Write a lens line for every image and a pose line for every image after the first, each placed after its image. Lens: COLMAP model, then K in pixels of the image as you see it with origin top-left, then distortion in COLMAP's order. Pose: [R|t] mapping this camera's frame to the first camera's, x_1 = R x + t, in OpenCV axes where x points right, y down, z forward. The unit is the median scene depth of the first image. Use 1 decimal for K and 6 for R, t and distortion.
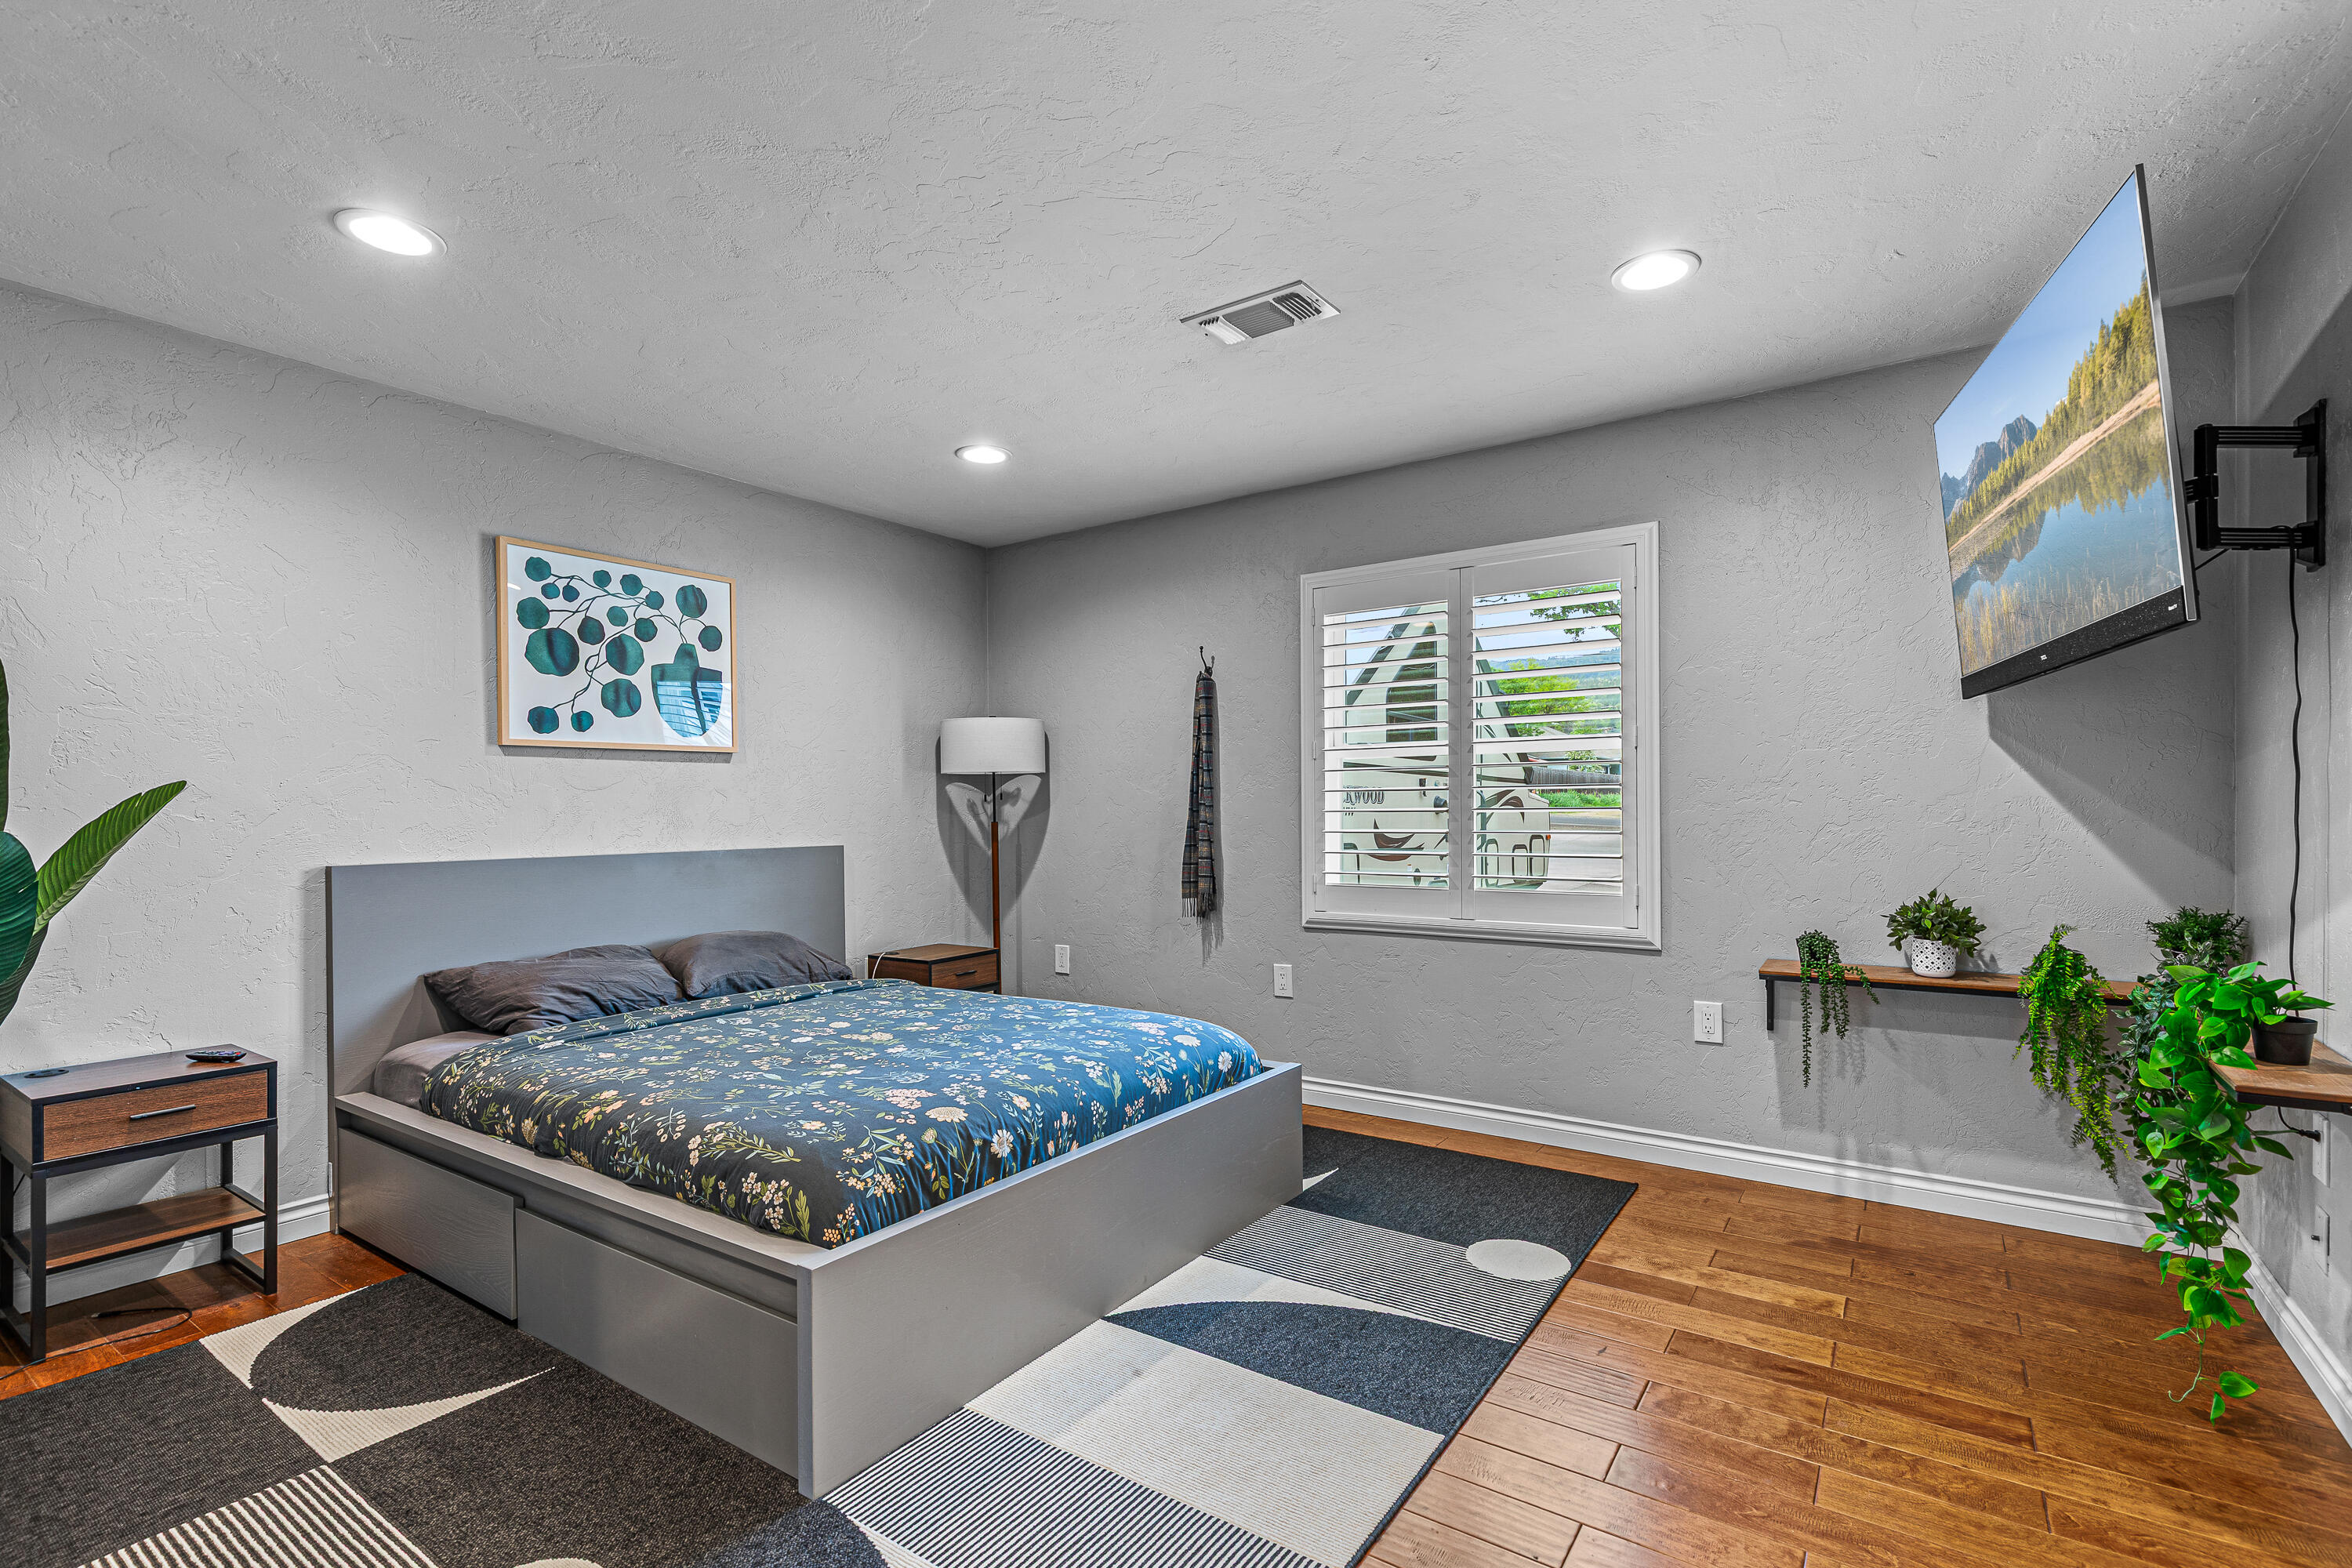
lens RADIAL K [[1065.3, 0, 1185.0], [0, 1065.3, 822.5], [0, 0, 1]] dist [0.008048, -0.000160]
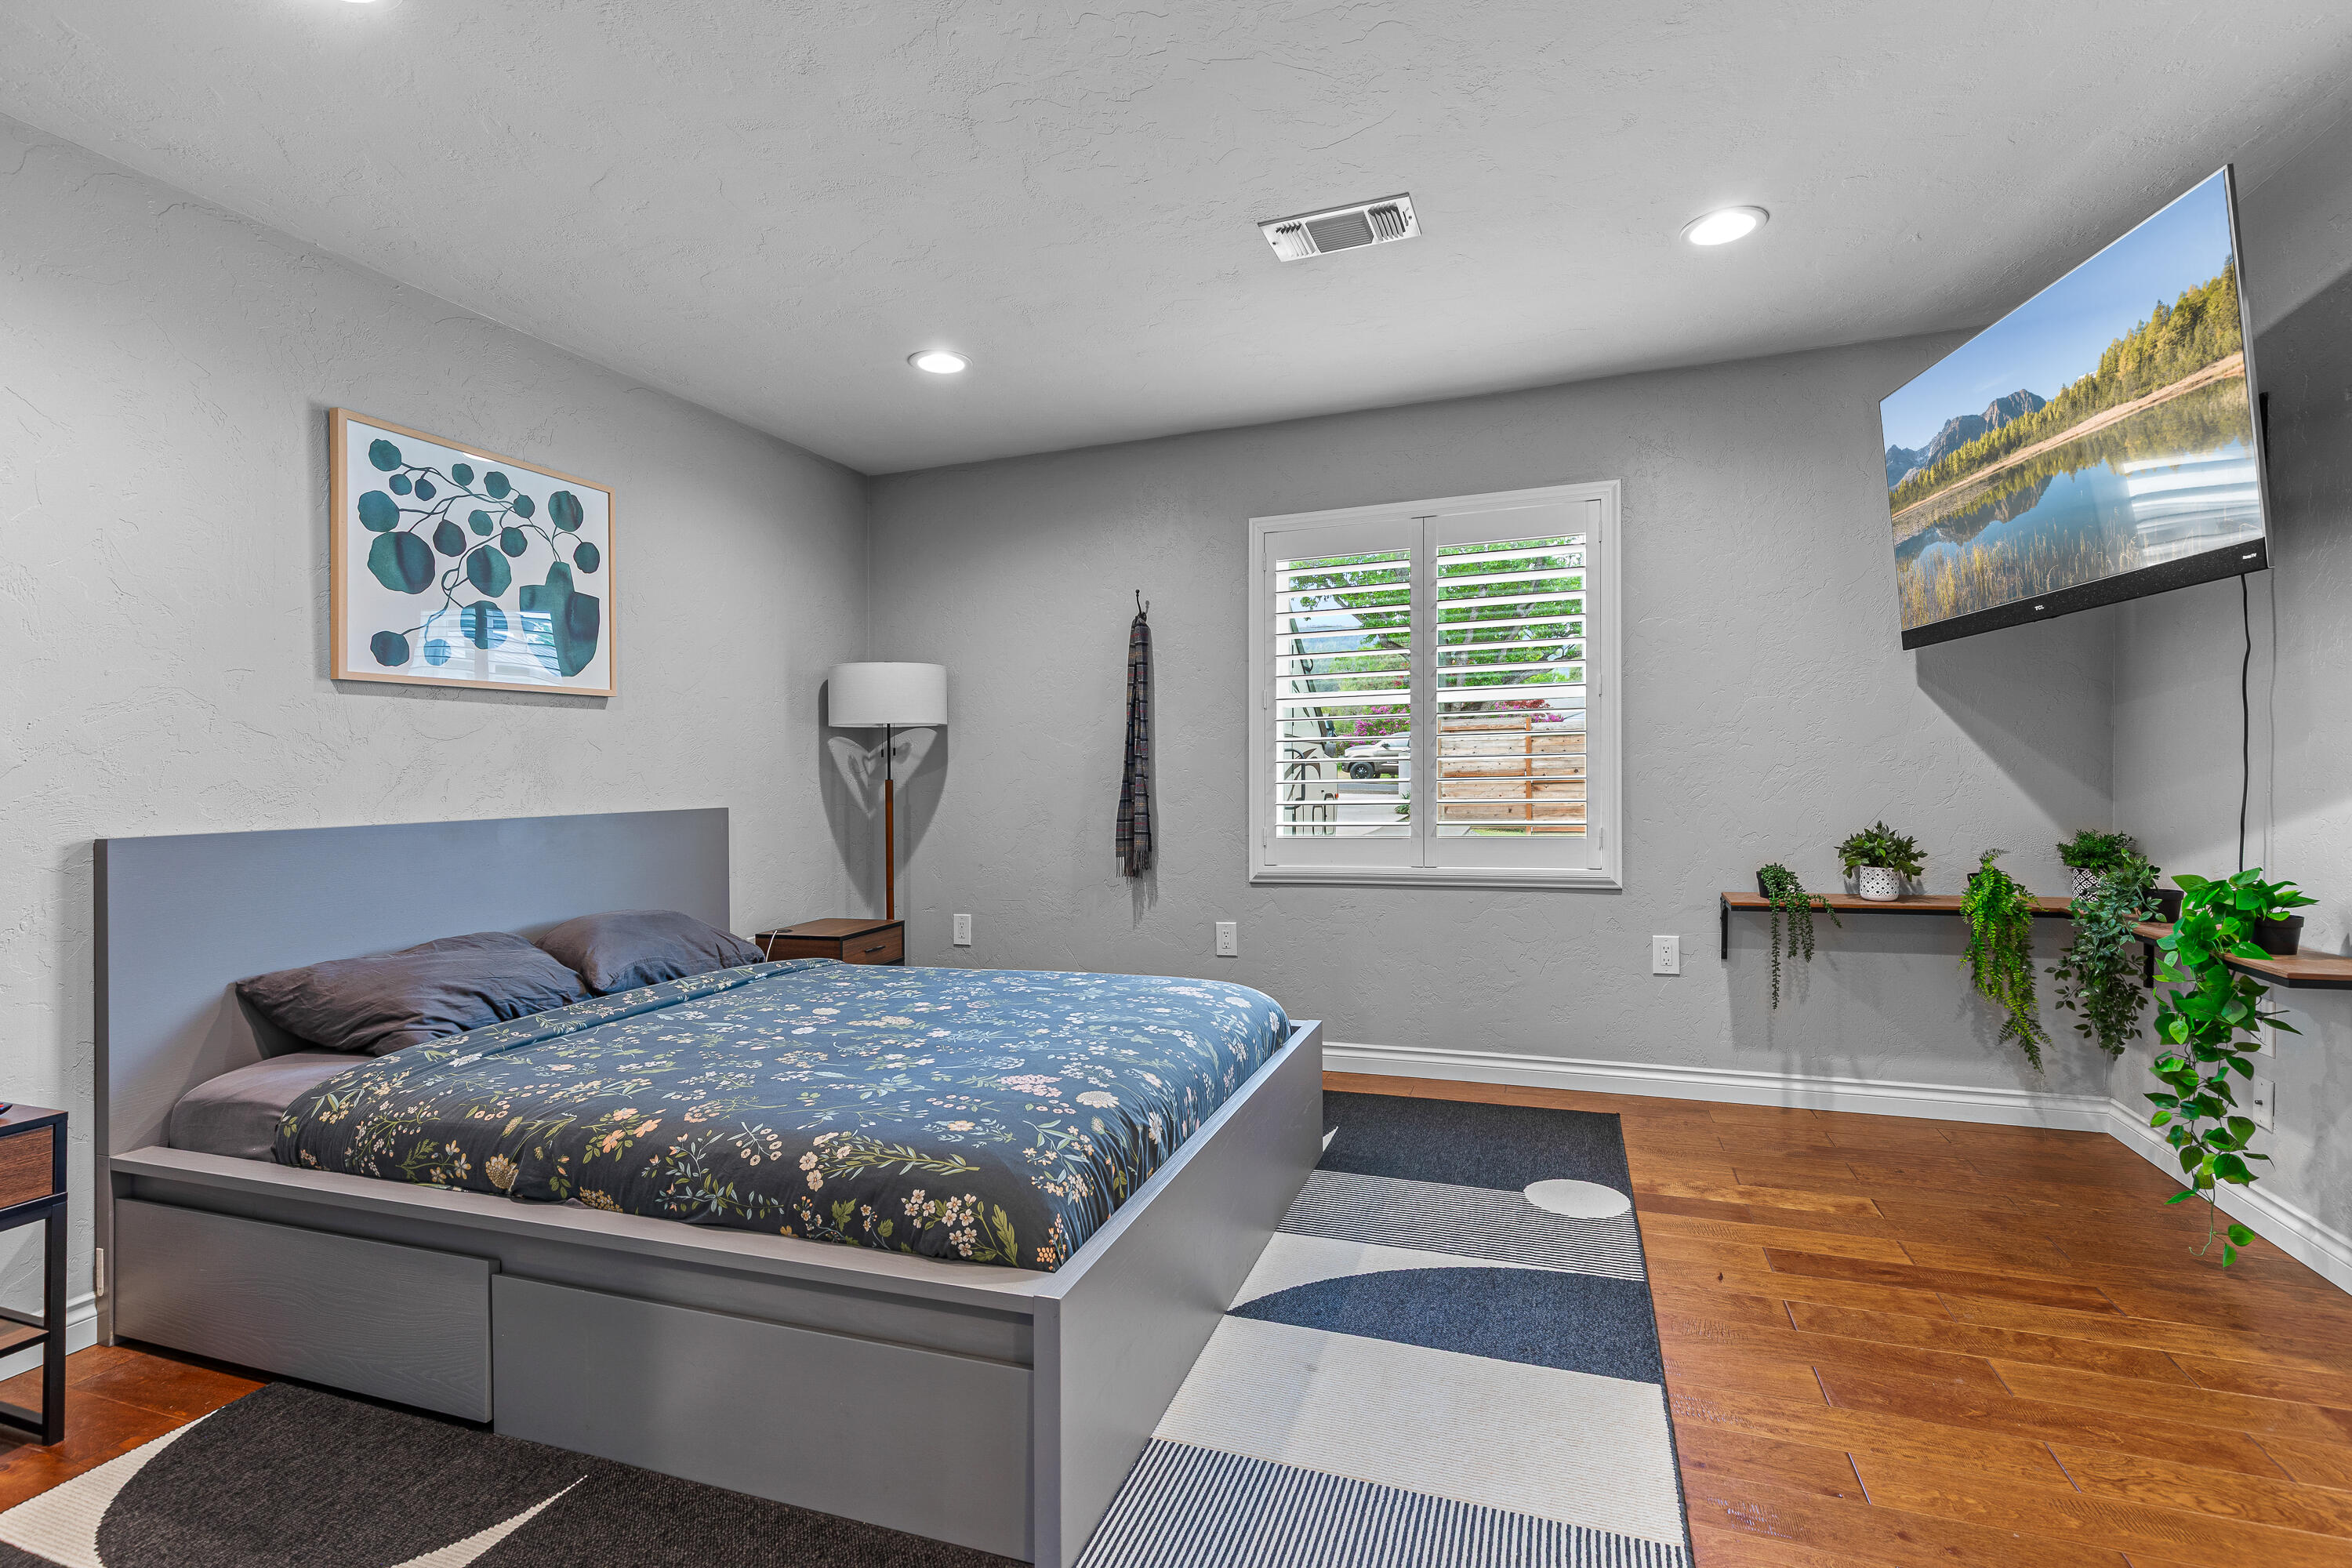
lens RADIAL K [[1067.4, 0, 1176.0], [0, 1067.4, 784.0], [0, 0, 1]] dist [0.008424, -0.000139]
pose [[0.967590, -0.013173, 0.252184, -0.273421], [0.015011, 0.999873, -0.005368, 0.018007], [-0.252081, 0.008980, 0.967664, 0.107400]]
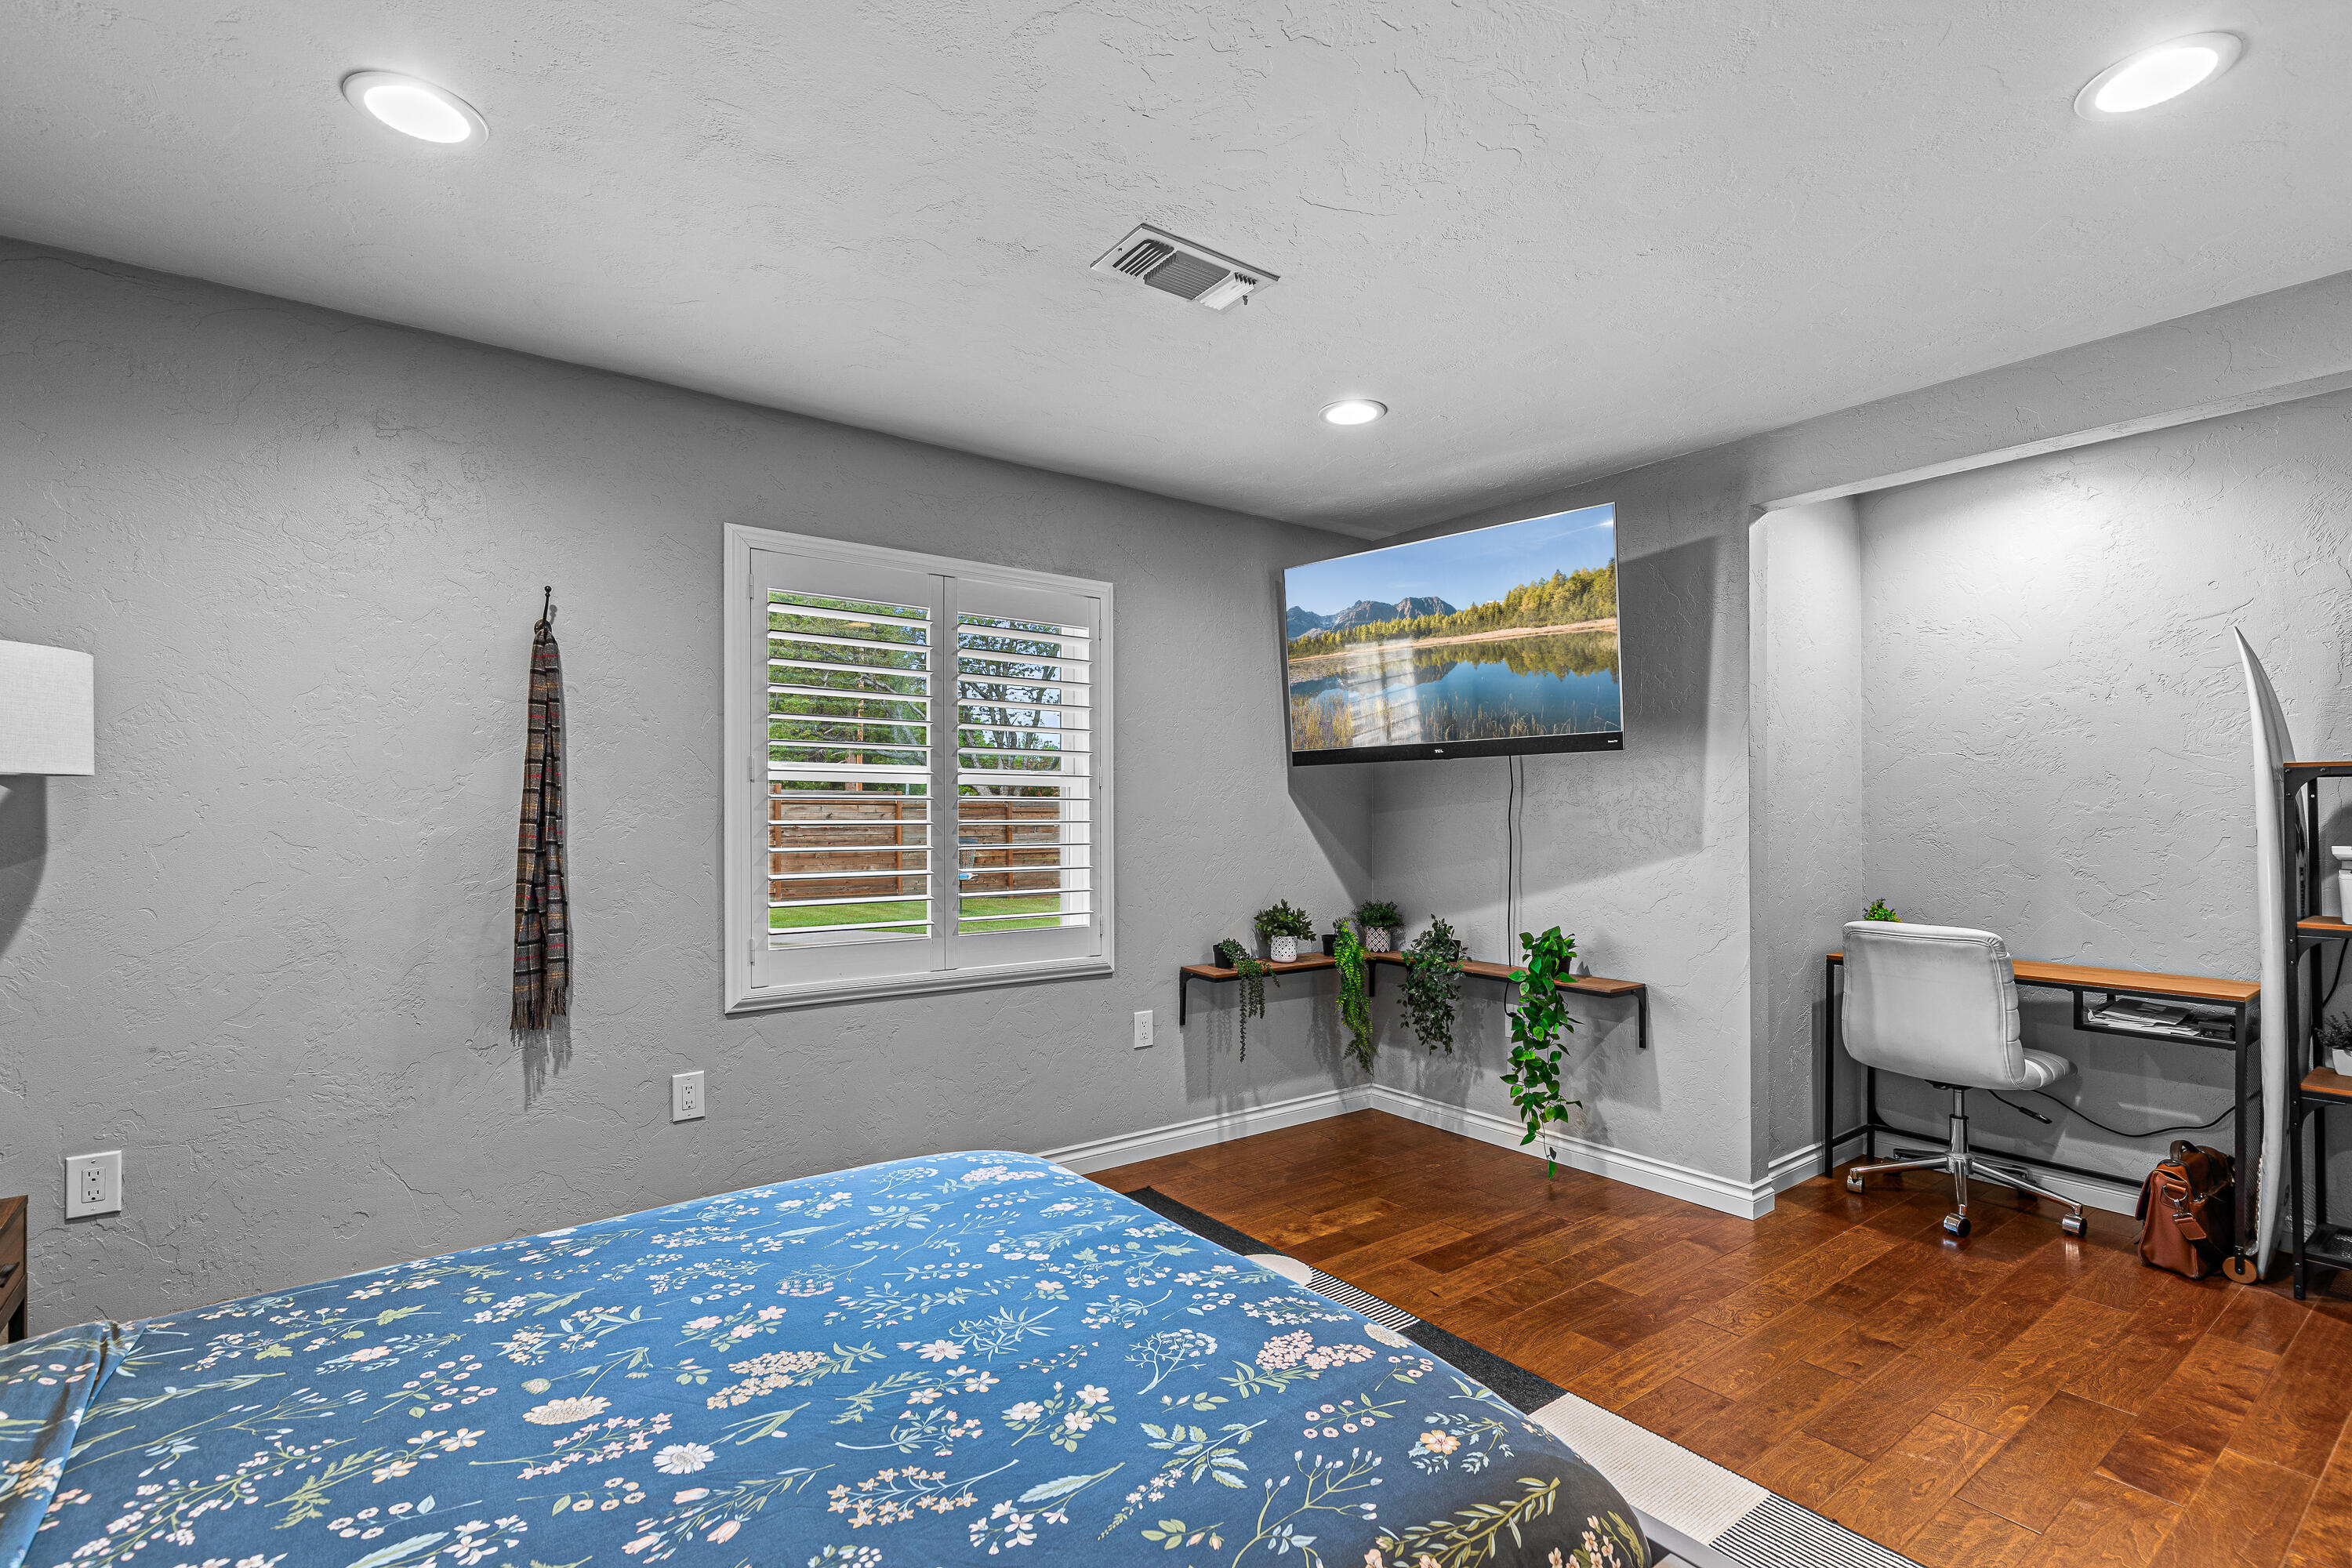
lens RADIAL K [[1068.5, 0, 1183.8], [0, 1068.5, 832.6], [0, 0, 1]] dist [0.013357, -0.000070]
pose [[0.325610, -0.008180, 0.945469, -0.653610], [0.009556, 0.999940, 0.005361, -0.034102], [-0.945456, 0.007289, 0.325669, 0.655022]]
